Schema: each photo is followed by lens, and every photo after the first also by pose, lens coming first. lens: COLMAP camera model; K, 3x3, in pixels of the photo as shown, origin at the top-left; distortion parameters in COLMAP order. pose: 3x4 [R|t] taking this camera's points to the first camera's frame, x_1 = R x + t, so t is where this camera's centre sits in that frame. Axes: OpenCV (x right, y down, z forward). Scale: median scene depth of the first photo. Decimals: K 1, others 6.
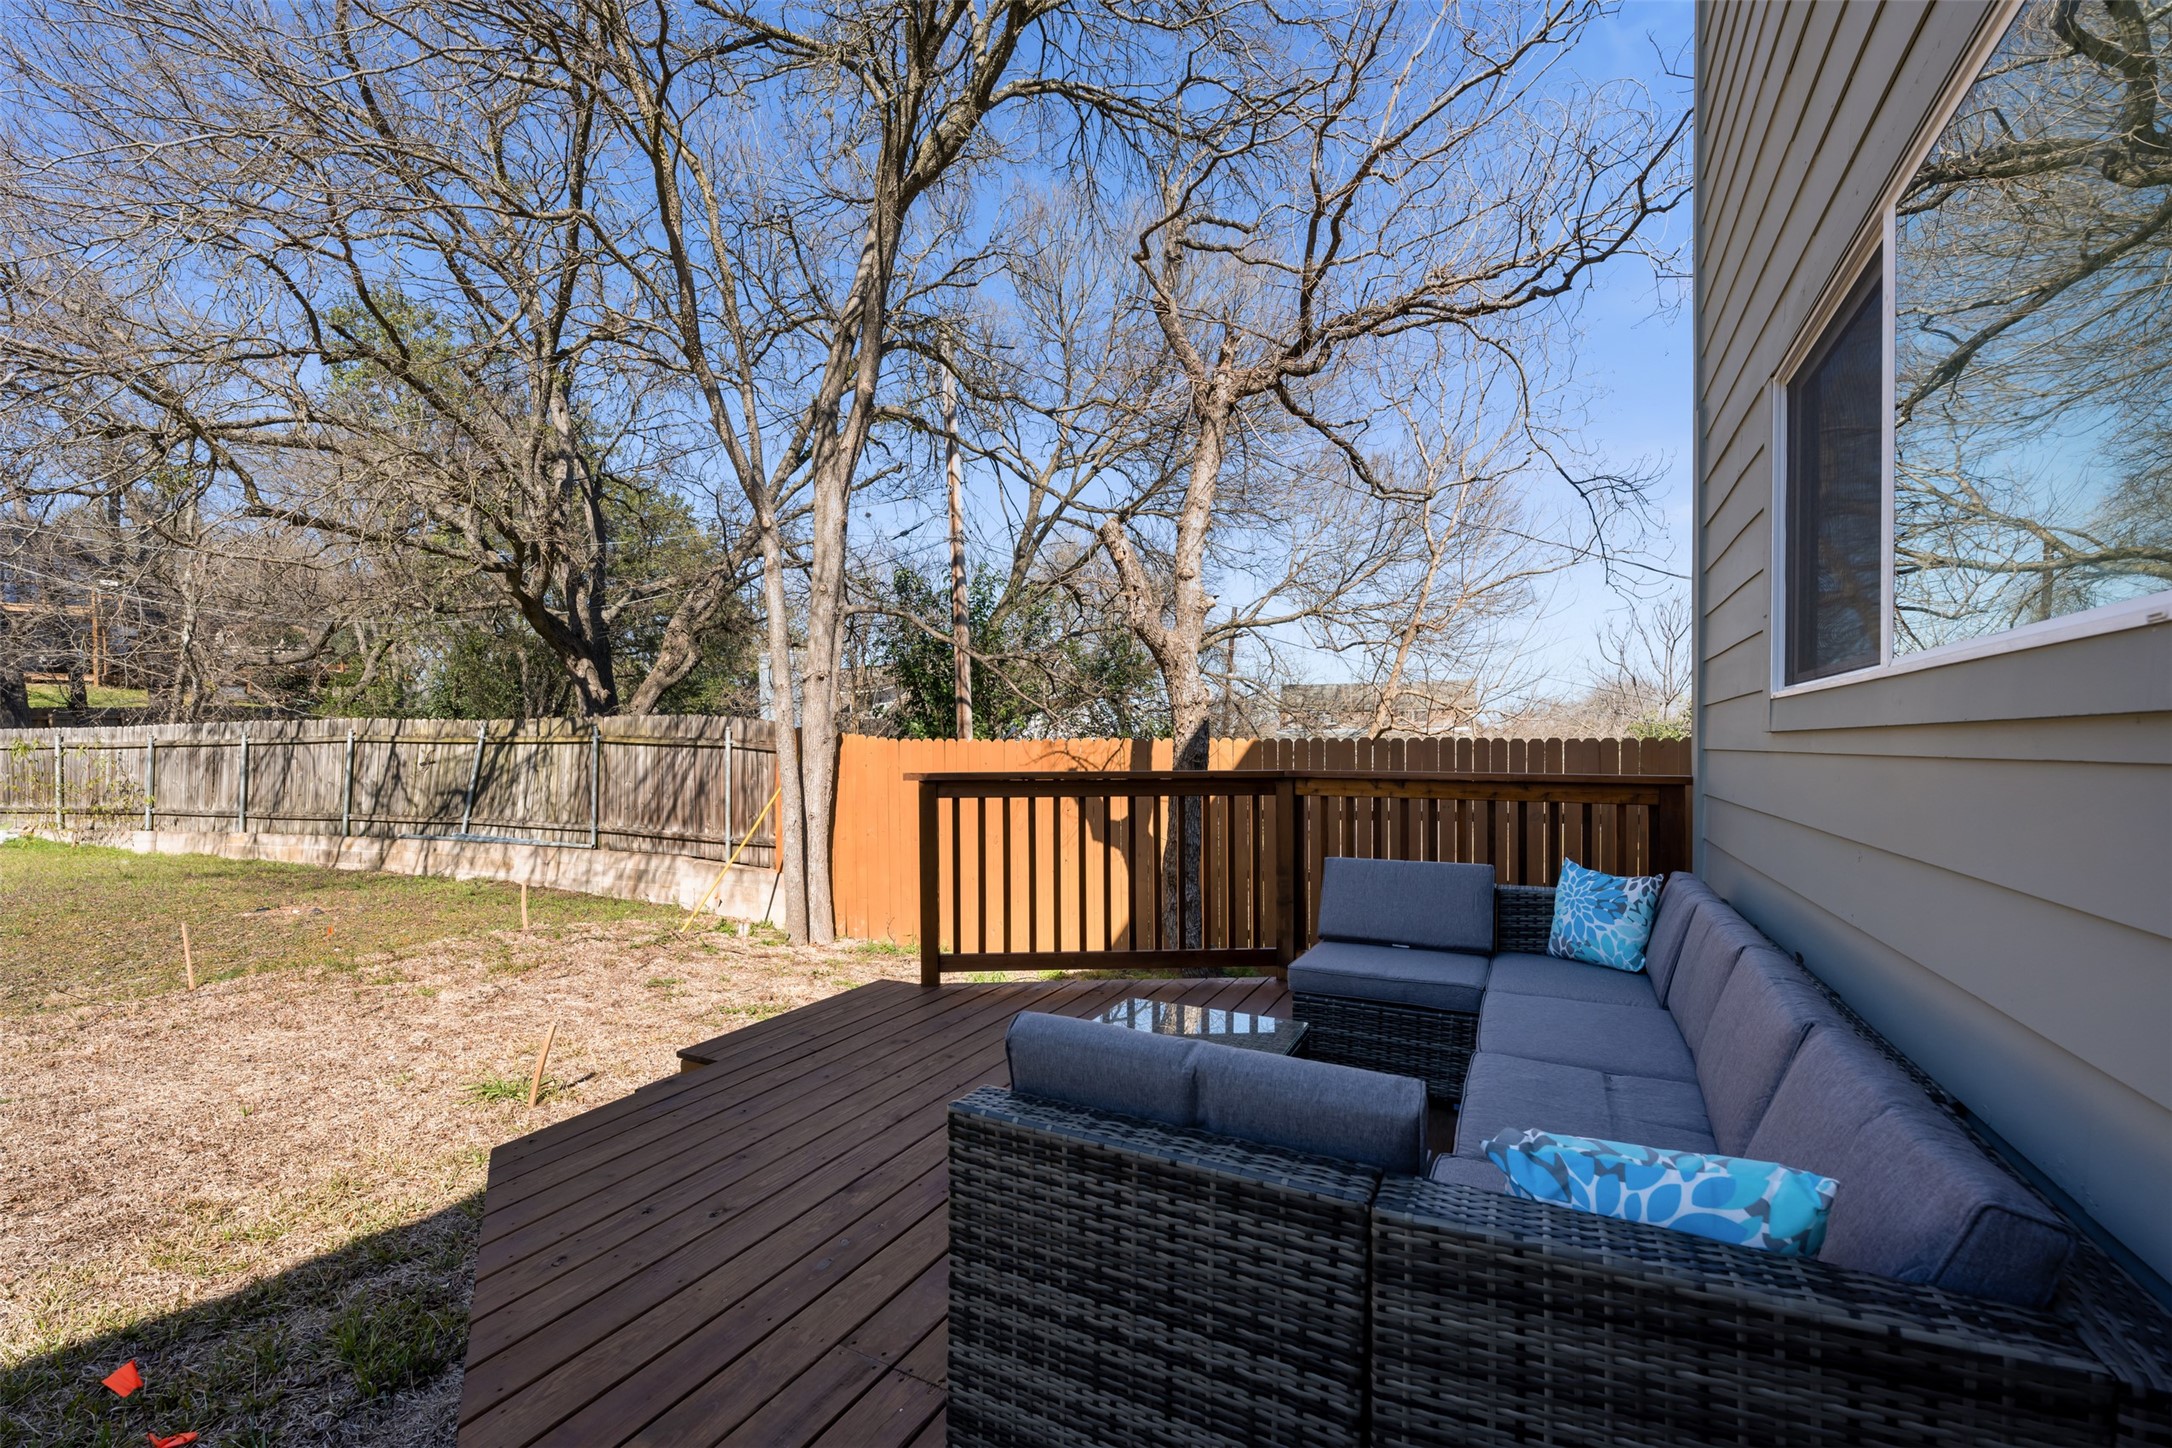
lens RADIAL K [[849.5, 0, 1084.9], [0, 849.5, 760.1], [0, 0, 1]] dist [-0.000244, 0.000030]
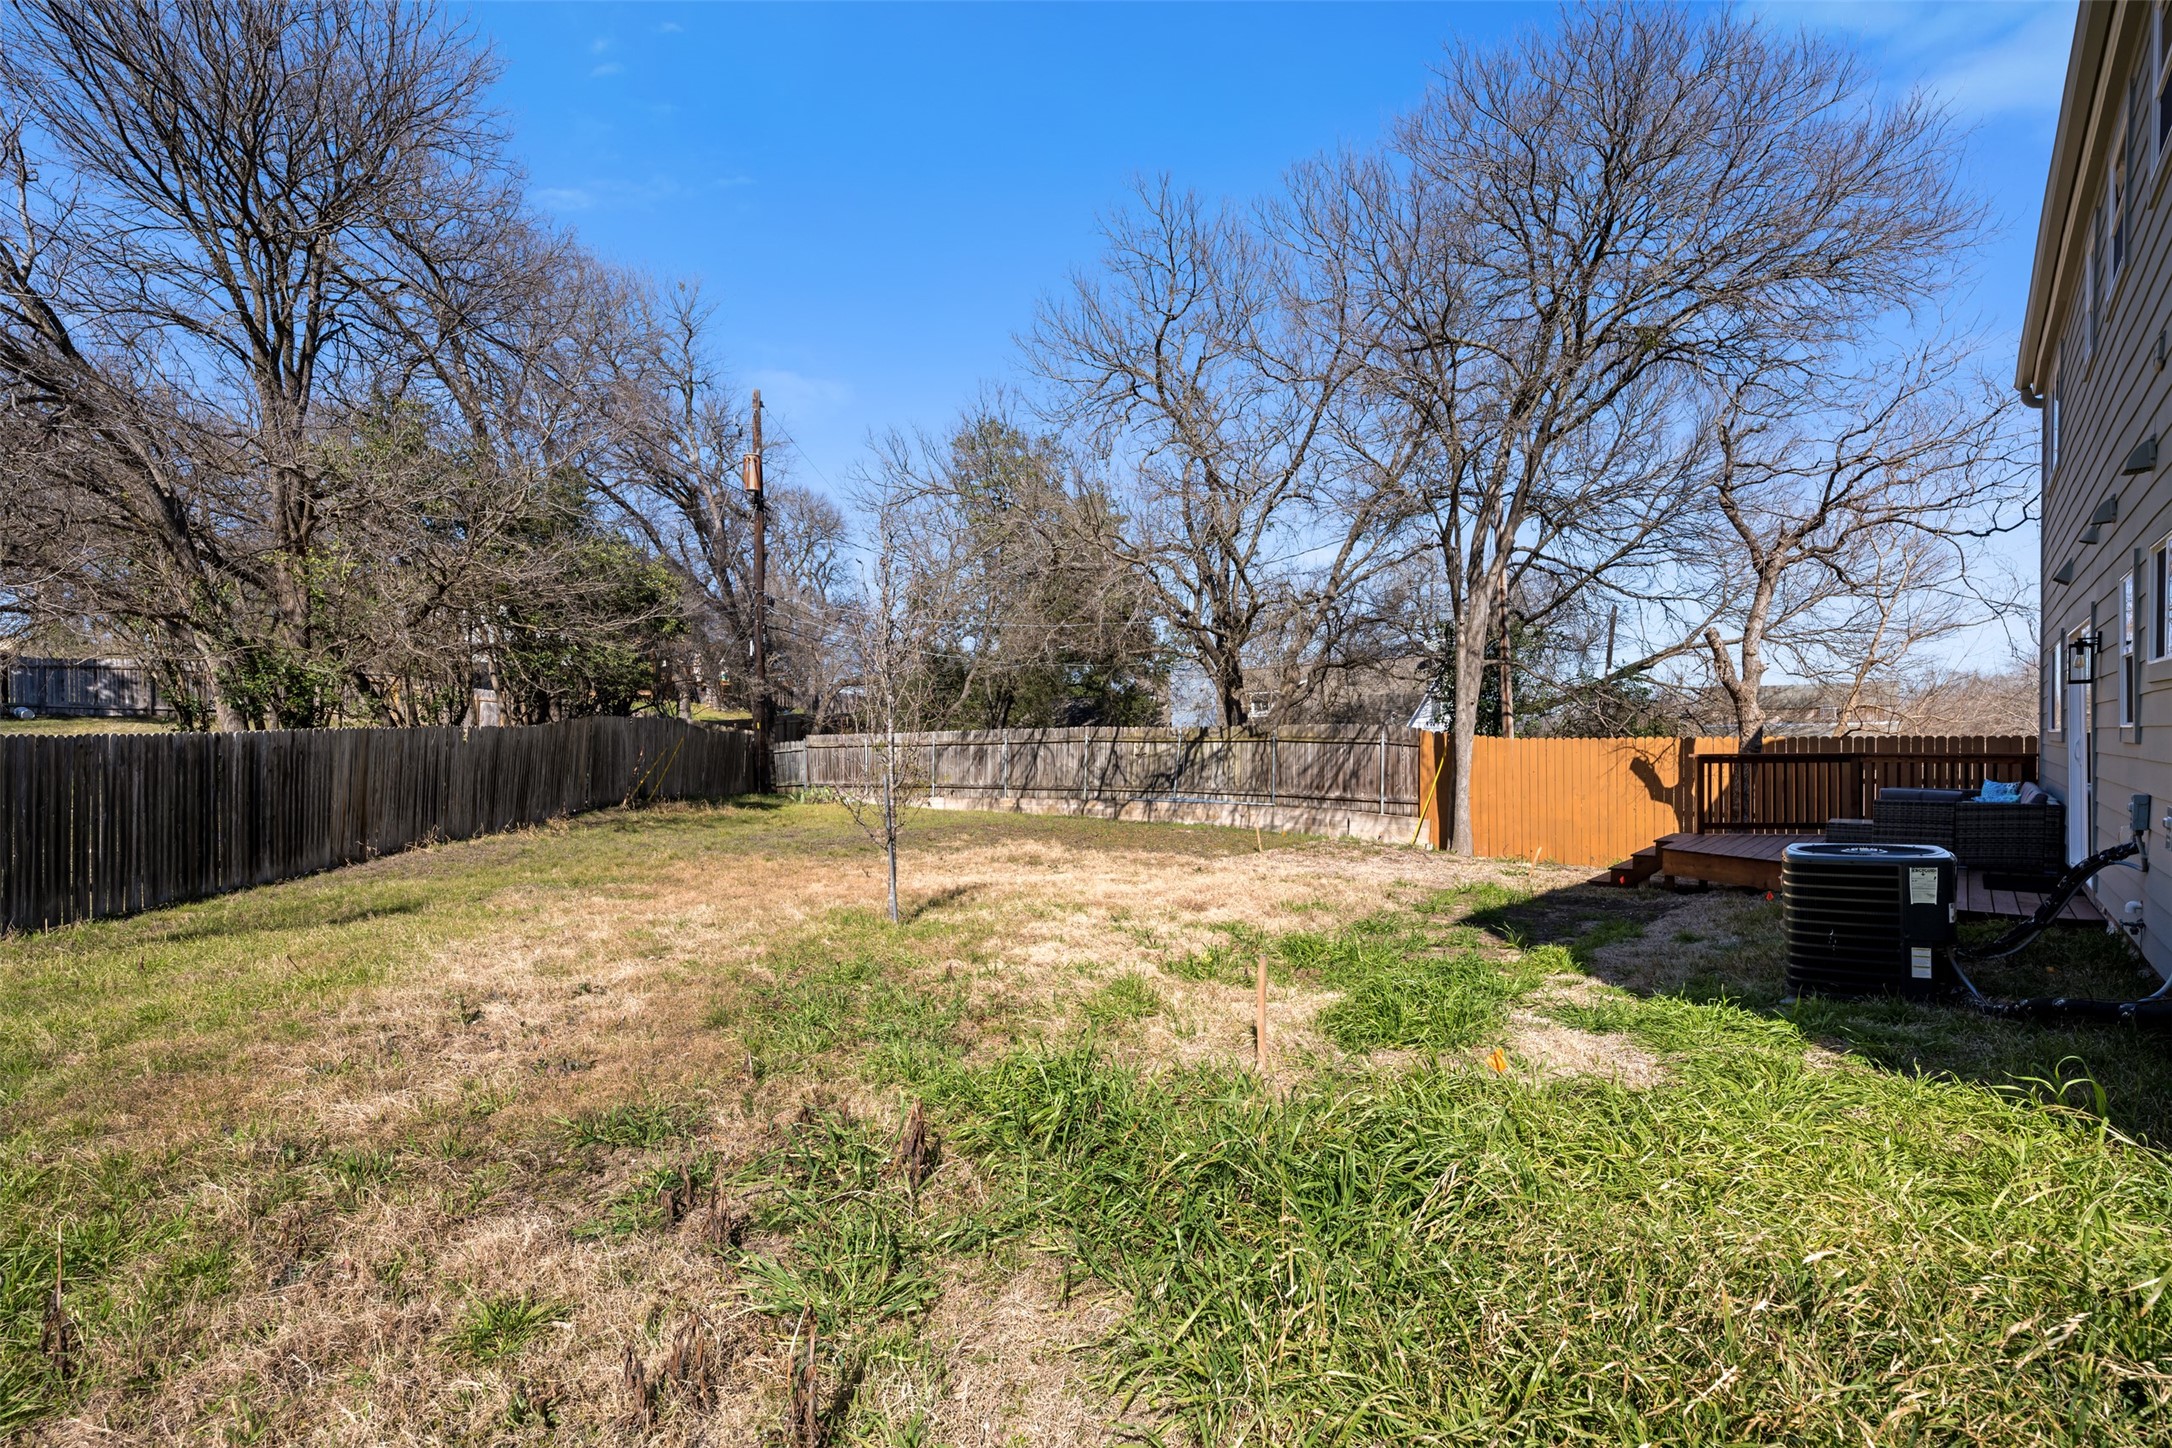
lens RADIAL K [[932.6, 0, 1086.0], [0, 932.6, 724.0], [0, 0, 1]] dist [0.001313, 0.000151]
pose [[0.958866, -0.012387, -0.283588, -0.406441], [0.003330, 0.999470, -0.032397, 0.002966], [0.283839, 0.030120, 0.958399, -0.810359]]
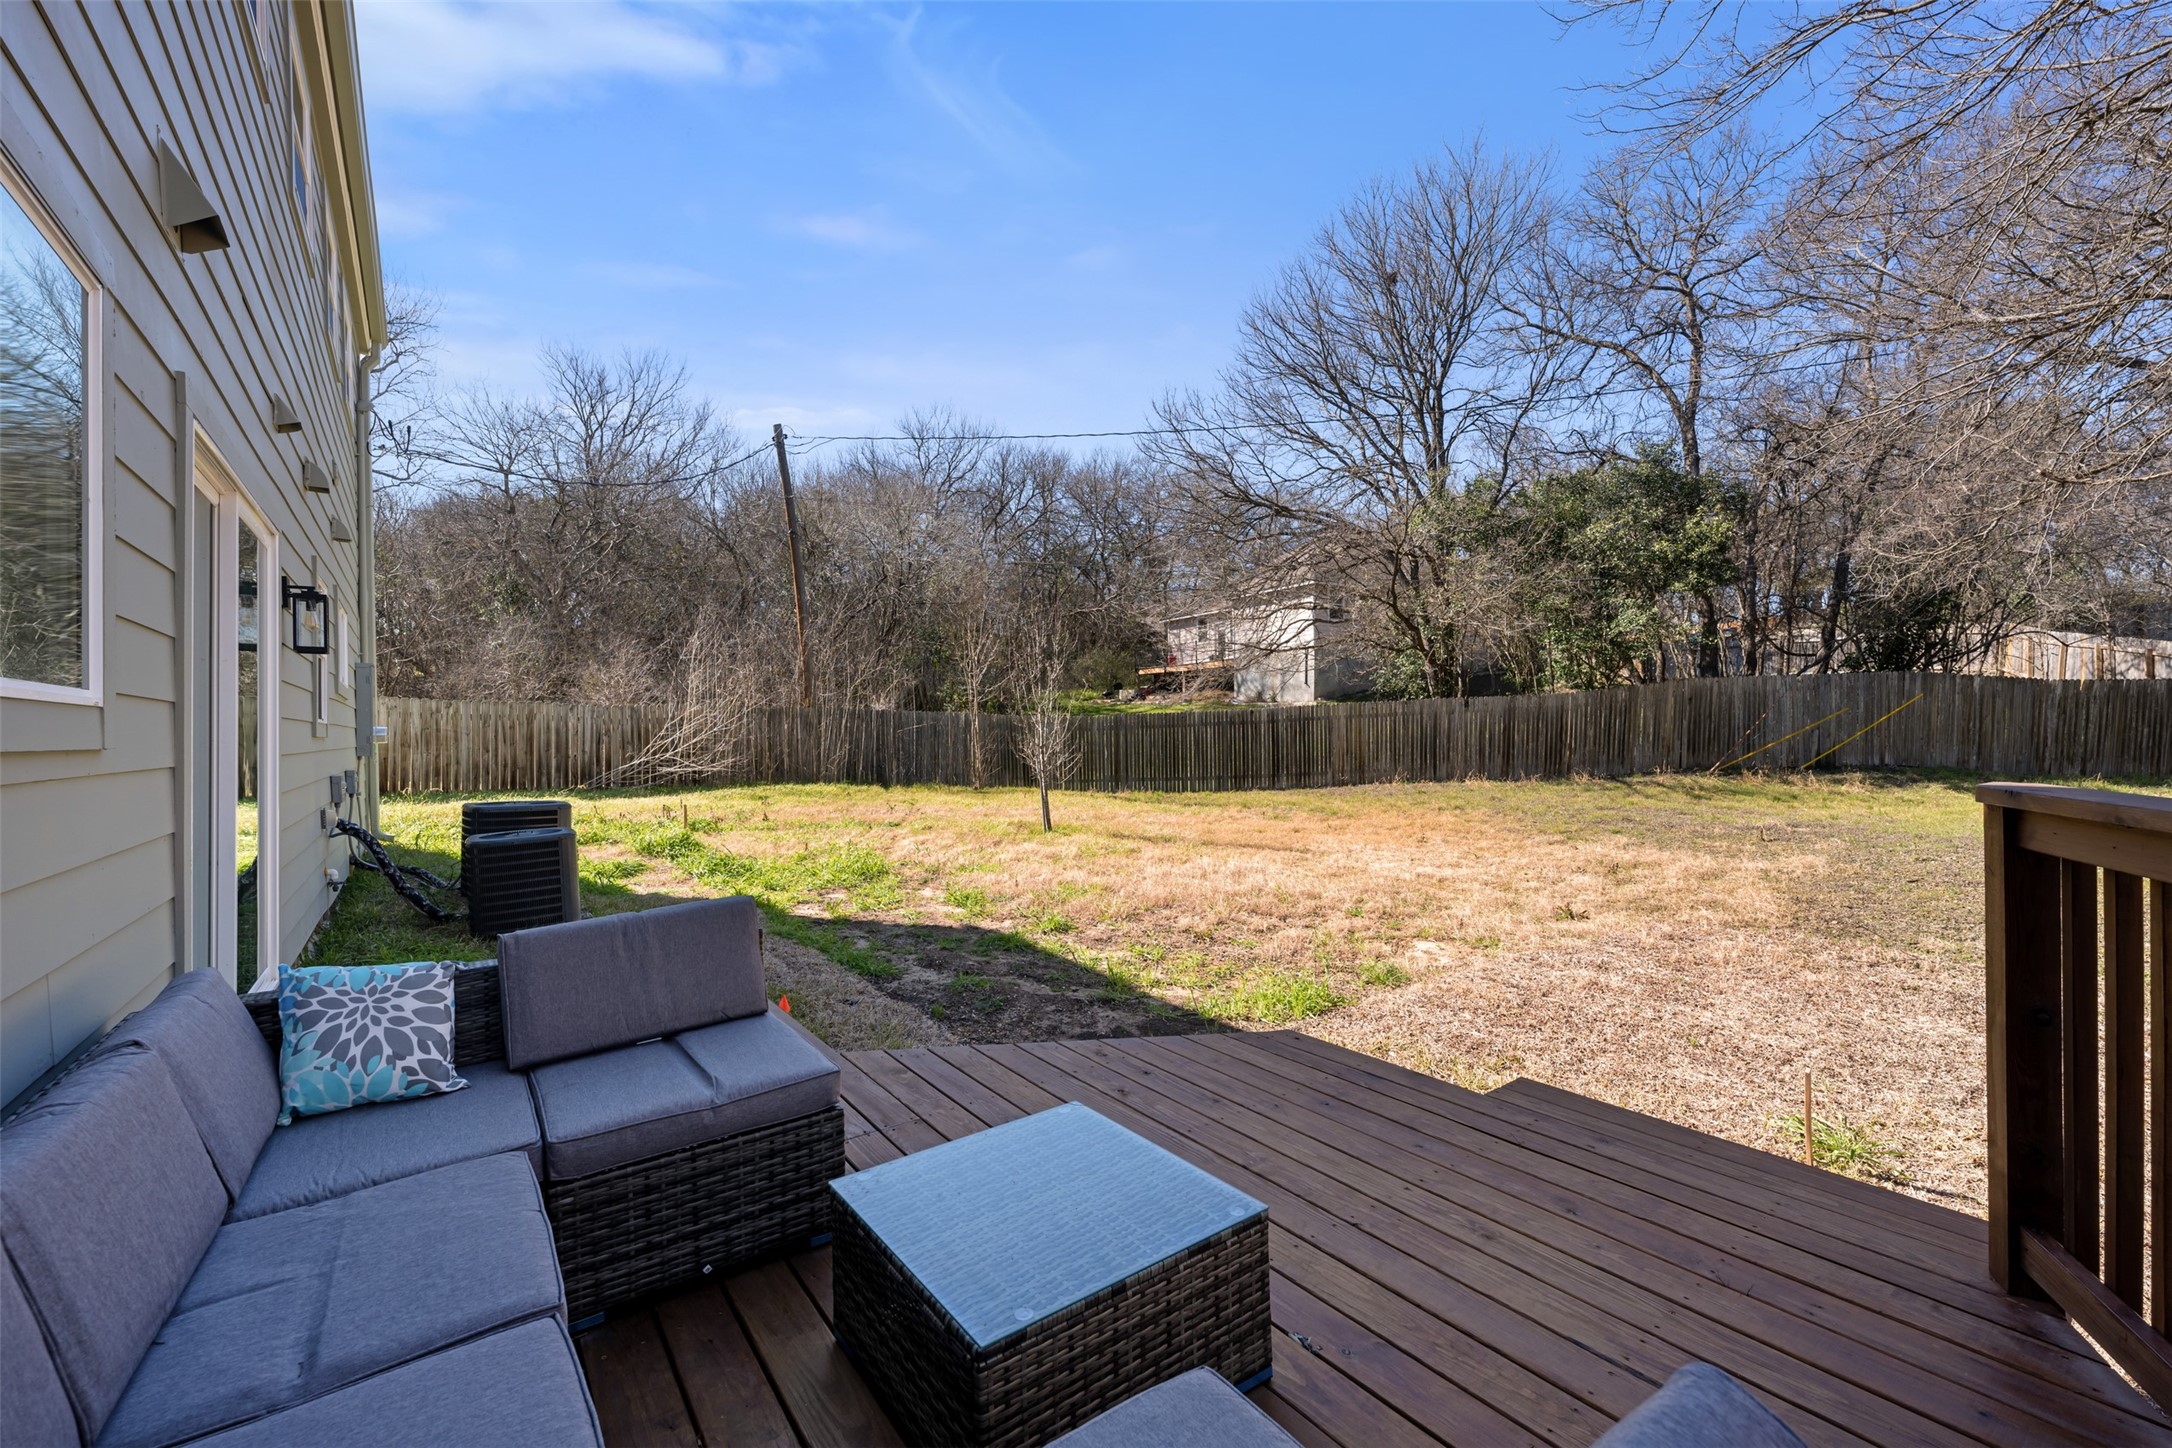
lens RADIAL K [[861.9, 0, 1086.0], [0, 861.9, 724.0], [0, 0, 1]] dist [-0.001248, -0.000091]
pose [[-0.441967, 0.001776, -0.897030, 0.450988], [0.008647, 0.999960, -0.002280, -0.020866], [0.896990, -0.008765, -0.441965, 0.867409]]
